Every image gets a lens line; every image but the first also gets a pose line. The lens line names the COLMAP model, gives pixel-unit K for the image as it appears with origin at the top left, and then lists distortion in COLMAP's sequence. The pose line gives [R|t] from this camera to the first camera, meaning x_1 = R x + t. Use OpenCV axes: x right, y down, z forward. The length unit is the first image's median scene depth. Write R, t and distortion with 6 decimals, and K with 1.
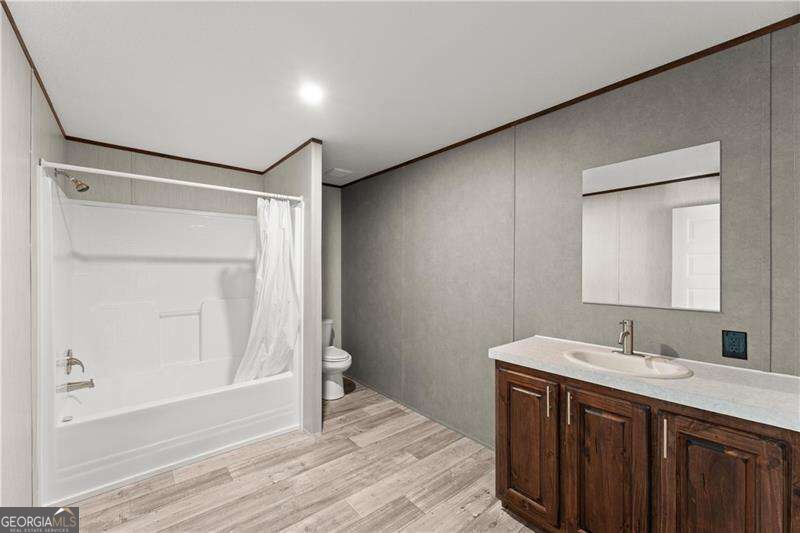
lens RADIAL K [[322.0, 0, 399.1], [0, 322.0, 270.2], [0, 0, 1]] dist [-0.000141, 0.000050]
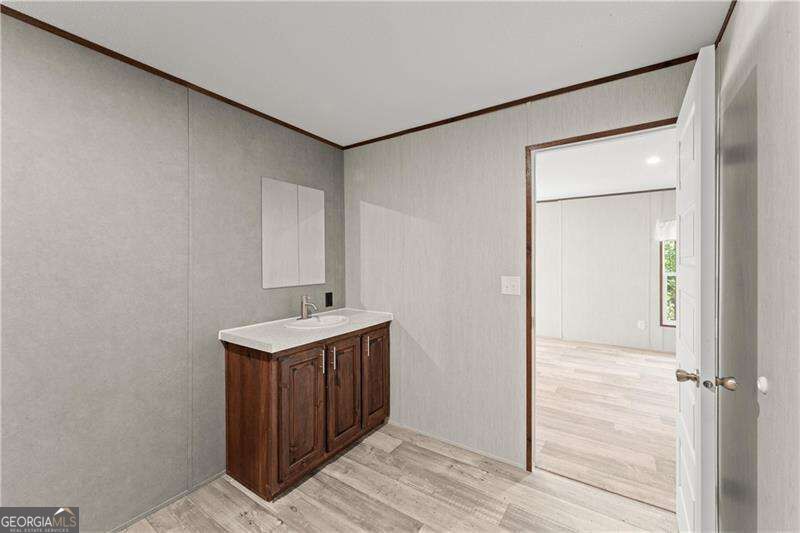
lens RADIAL K [[326.6, 0, 399.2], [0, 326.6, 260.0], [0, 0, 1]] dist [0.001767, -0.000121]
pose [[-0.270330, -0.002347, 0.962765, -0.914863], [0.004762, 0.999982, 0.003775, -0.009239], [-0.962756, 0.005606, -0.270313, 1.082059]]
